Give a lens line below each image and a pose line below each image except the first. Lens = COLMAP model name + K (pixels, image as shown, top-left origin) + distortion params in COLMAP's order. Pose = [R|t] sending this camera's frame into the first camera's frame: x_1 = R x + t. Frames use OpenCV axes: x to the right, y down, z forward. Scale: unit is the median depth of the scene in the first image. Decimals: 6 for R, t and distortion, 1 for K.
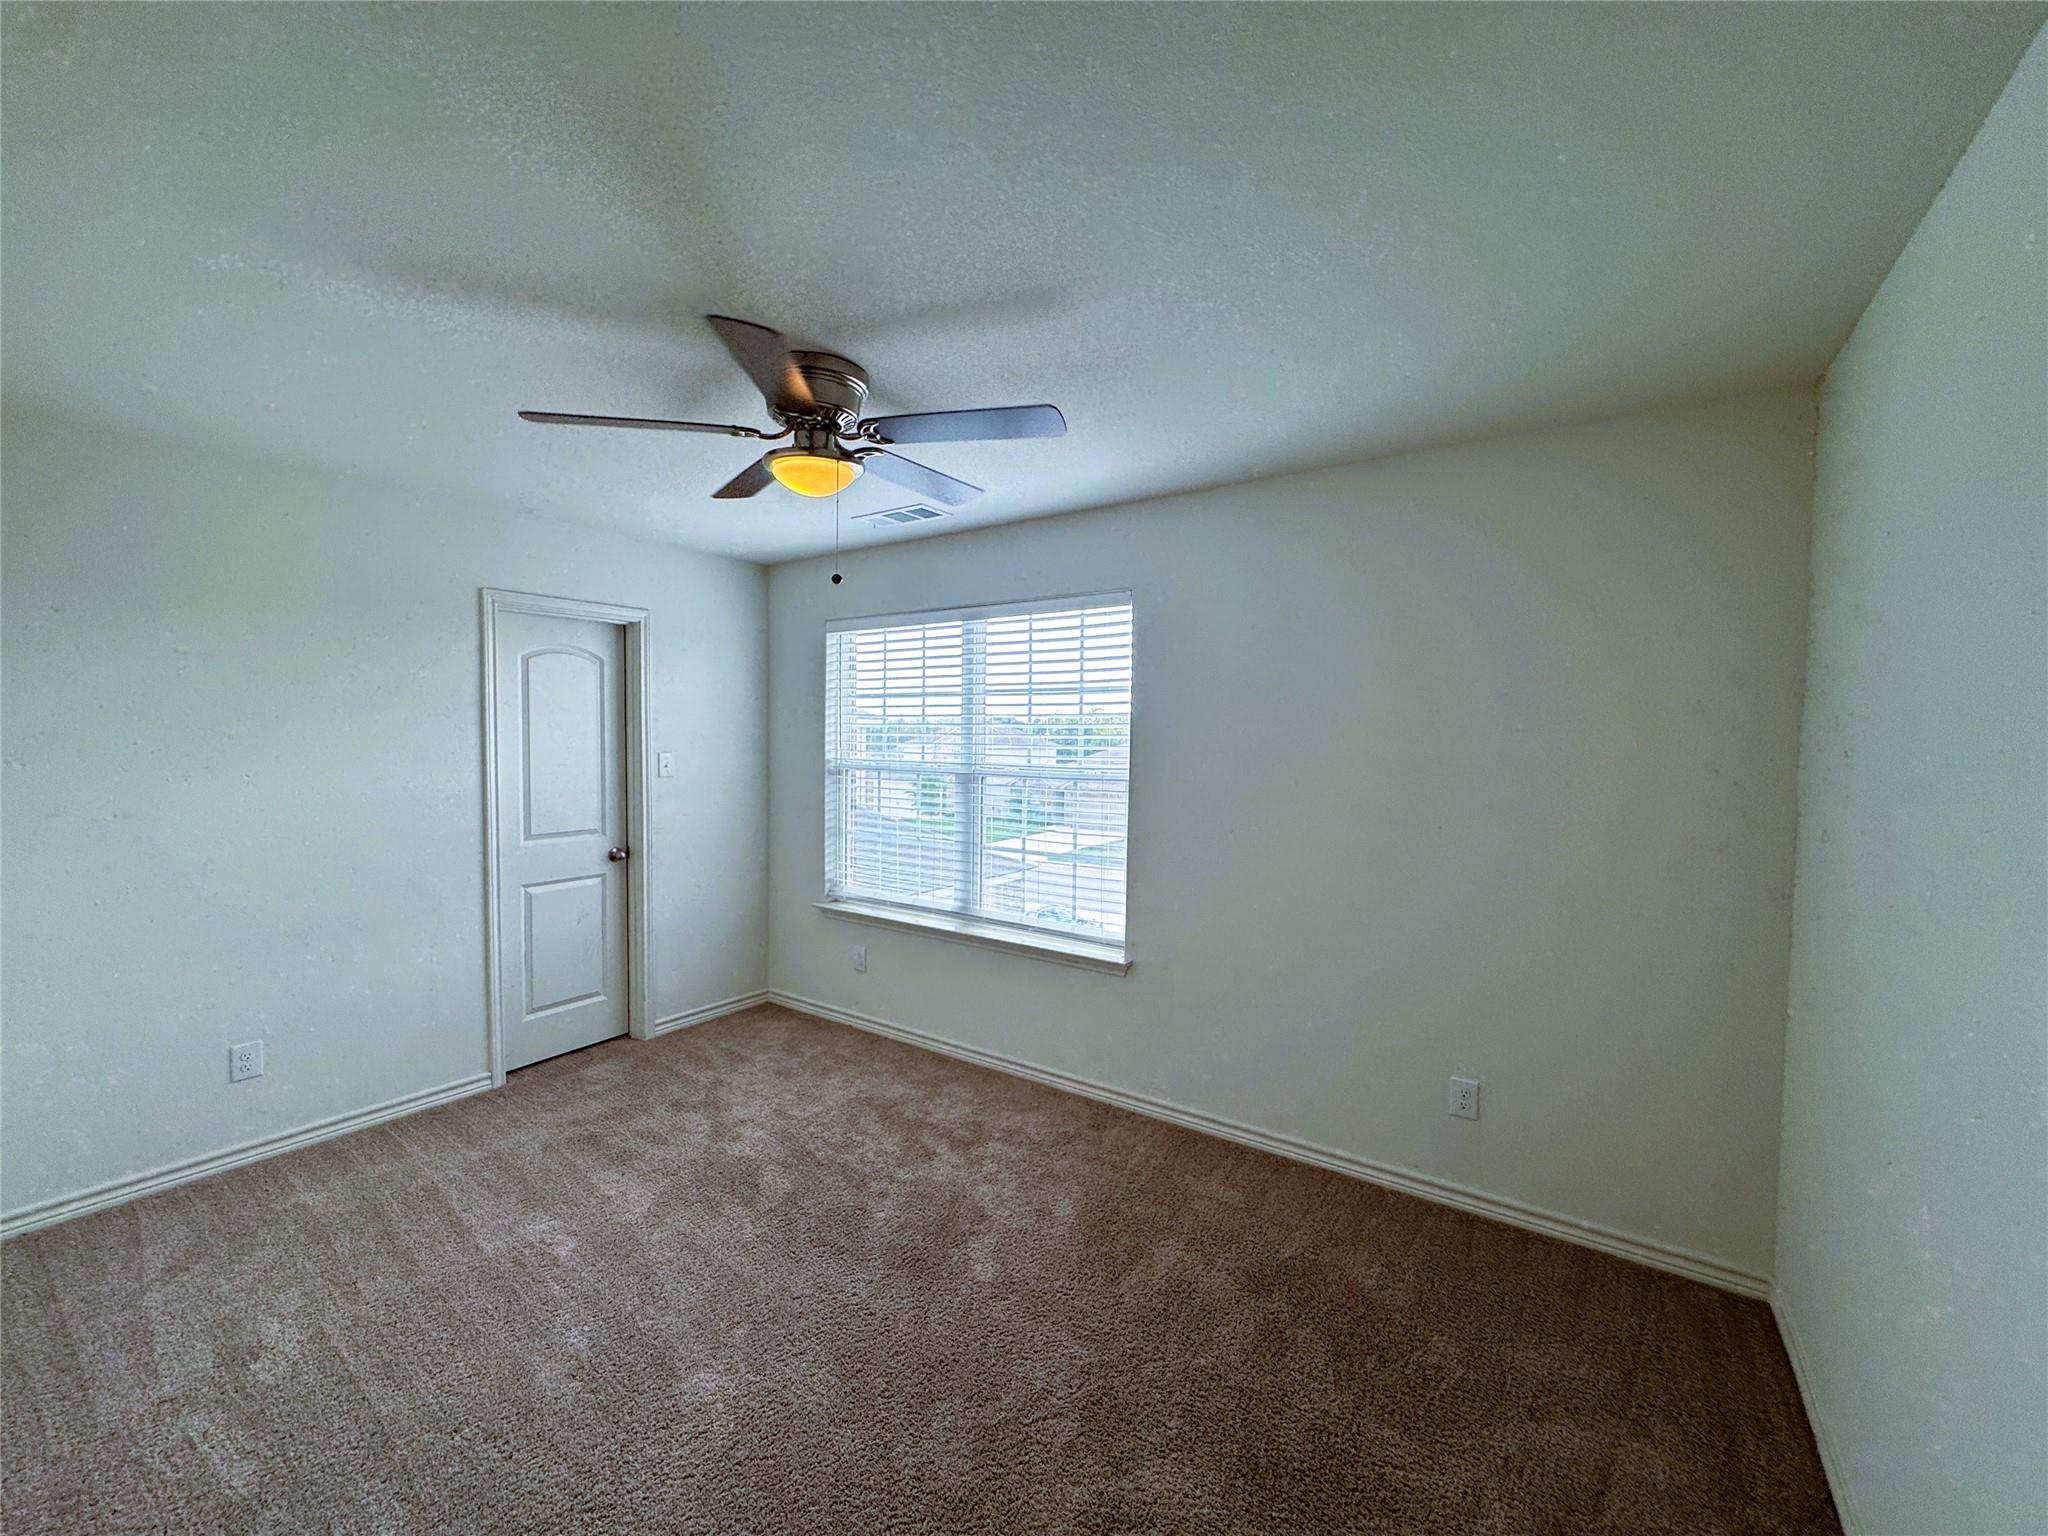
lens RADIAL K [[809.6, 0, 1022.0], [0, 809.6, 772.8], [0, 0, 1]] dist [0.001474, 0.000112]
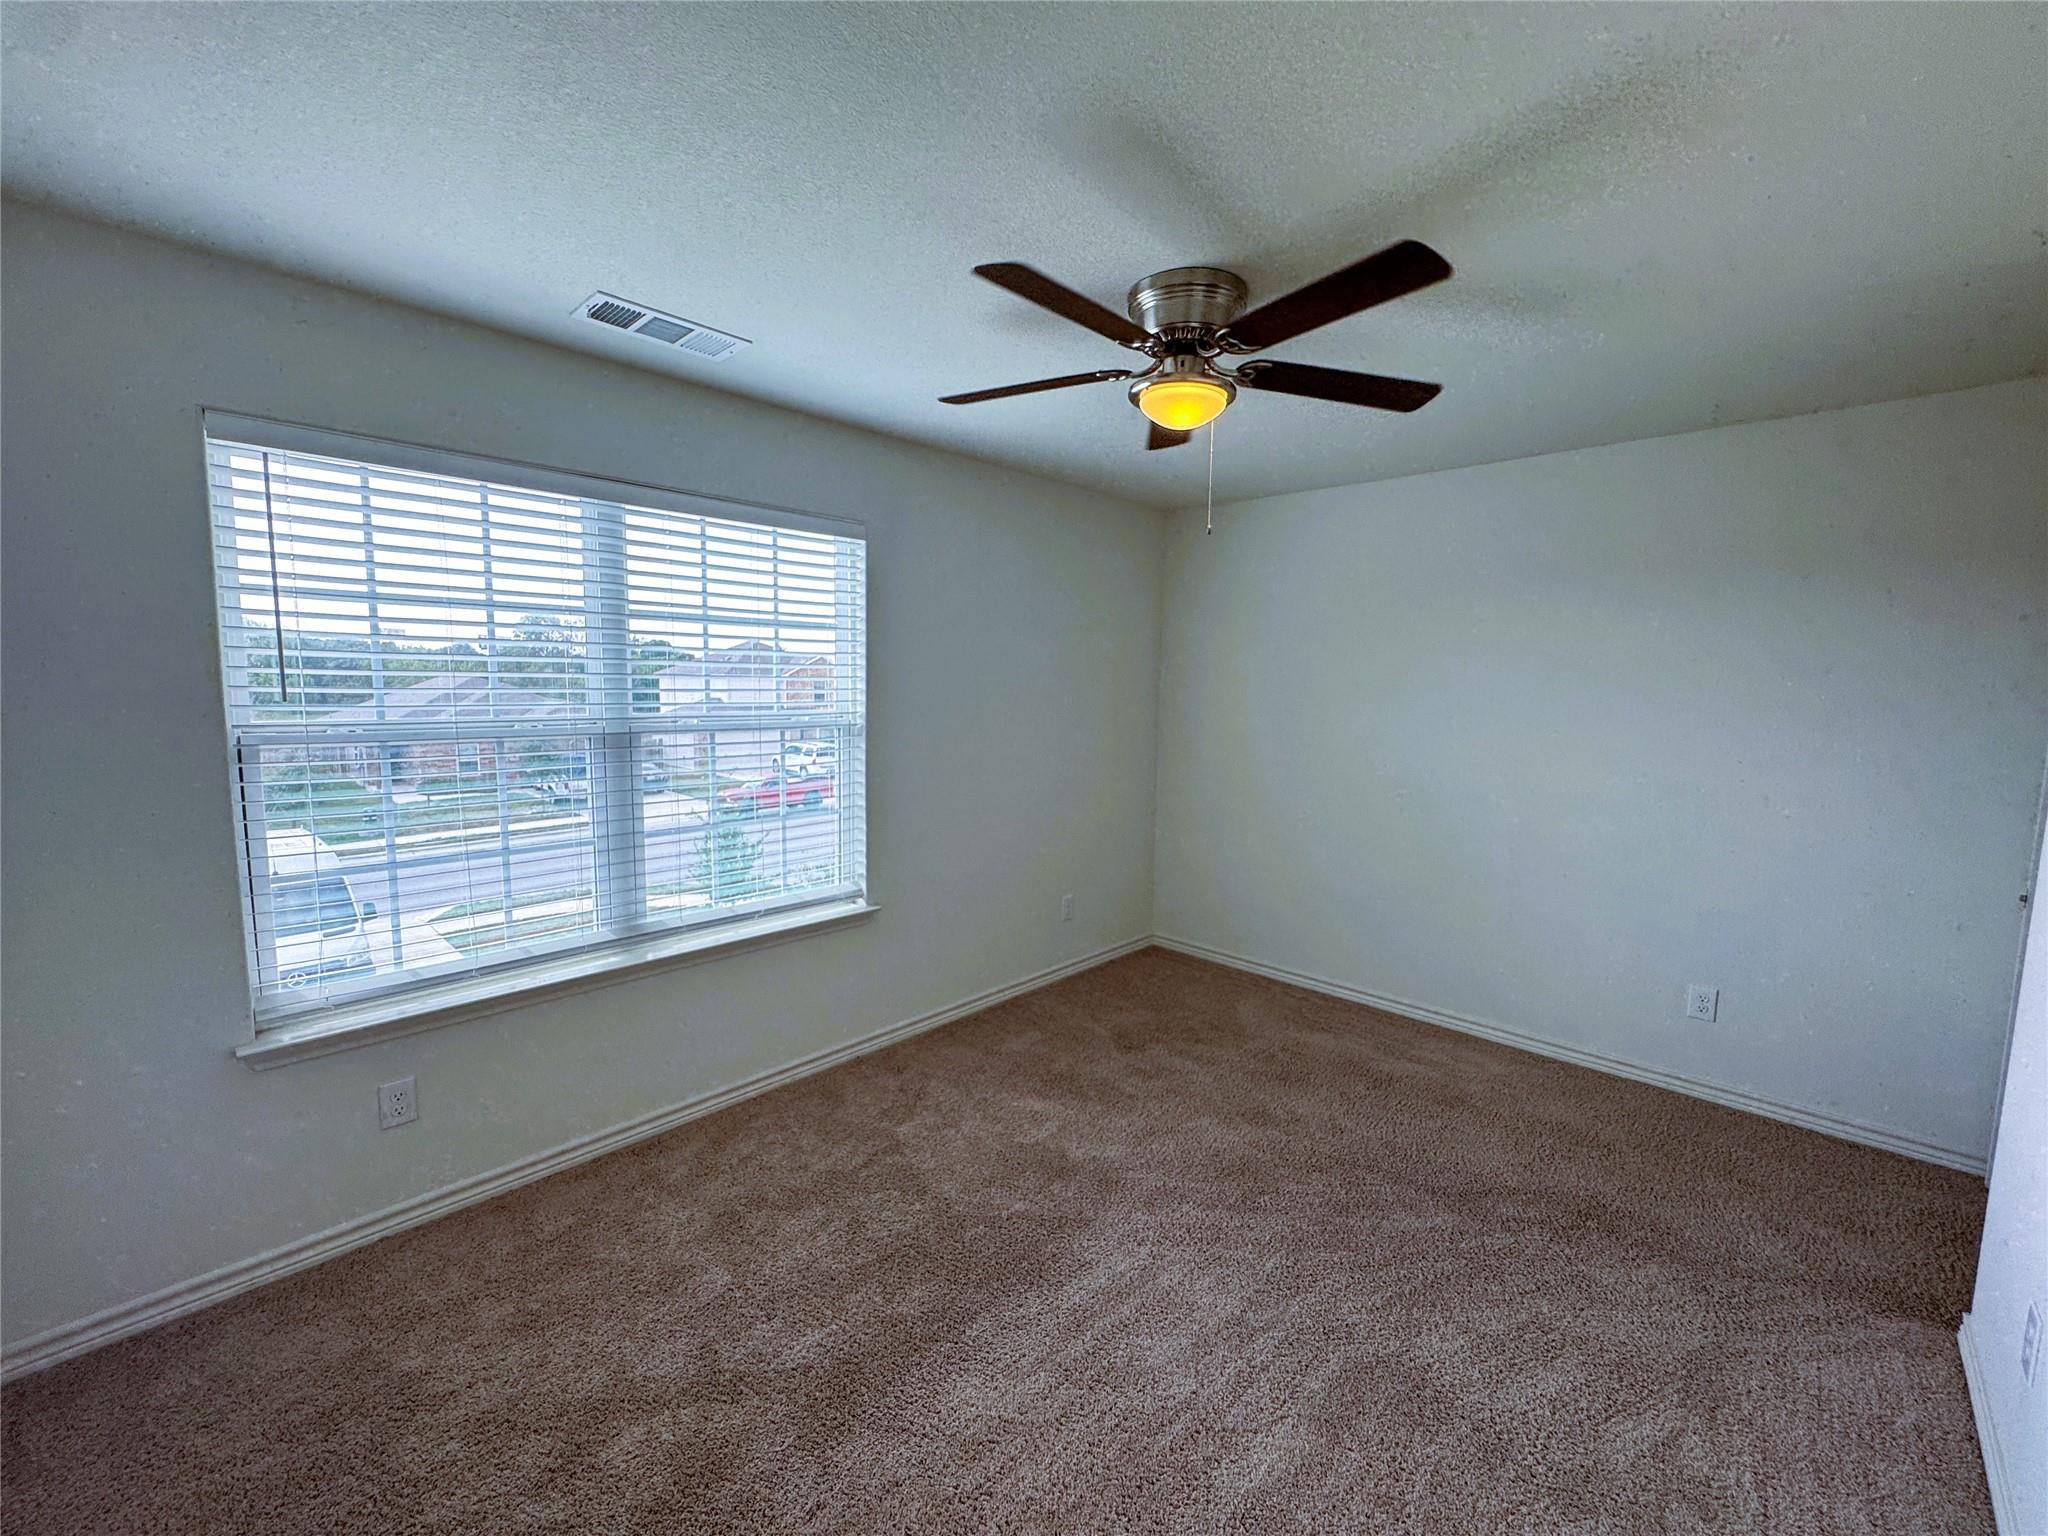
lens RADIAL K [[822.5, 0, 1031.4], [0, 822.5, 762.2], [0, 0, 1]] dist [-0.001270, -0.000288]
pose [[0.157052, -0.112816, 0.981126, -0.741918], [0.026764, 0.993575, 0.109963, -0.044151], [-0.987228, 0.008989, 0.159062, 0.596293]]
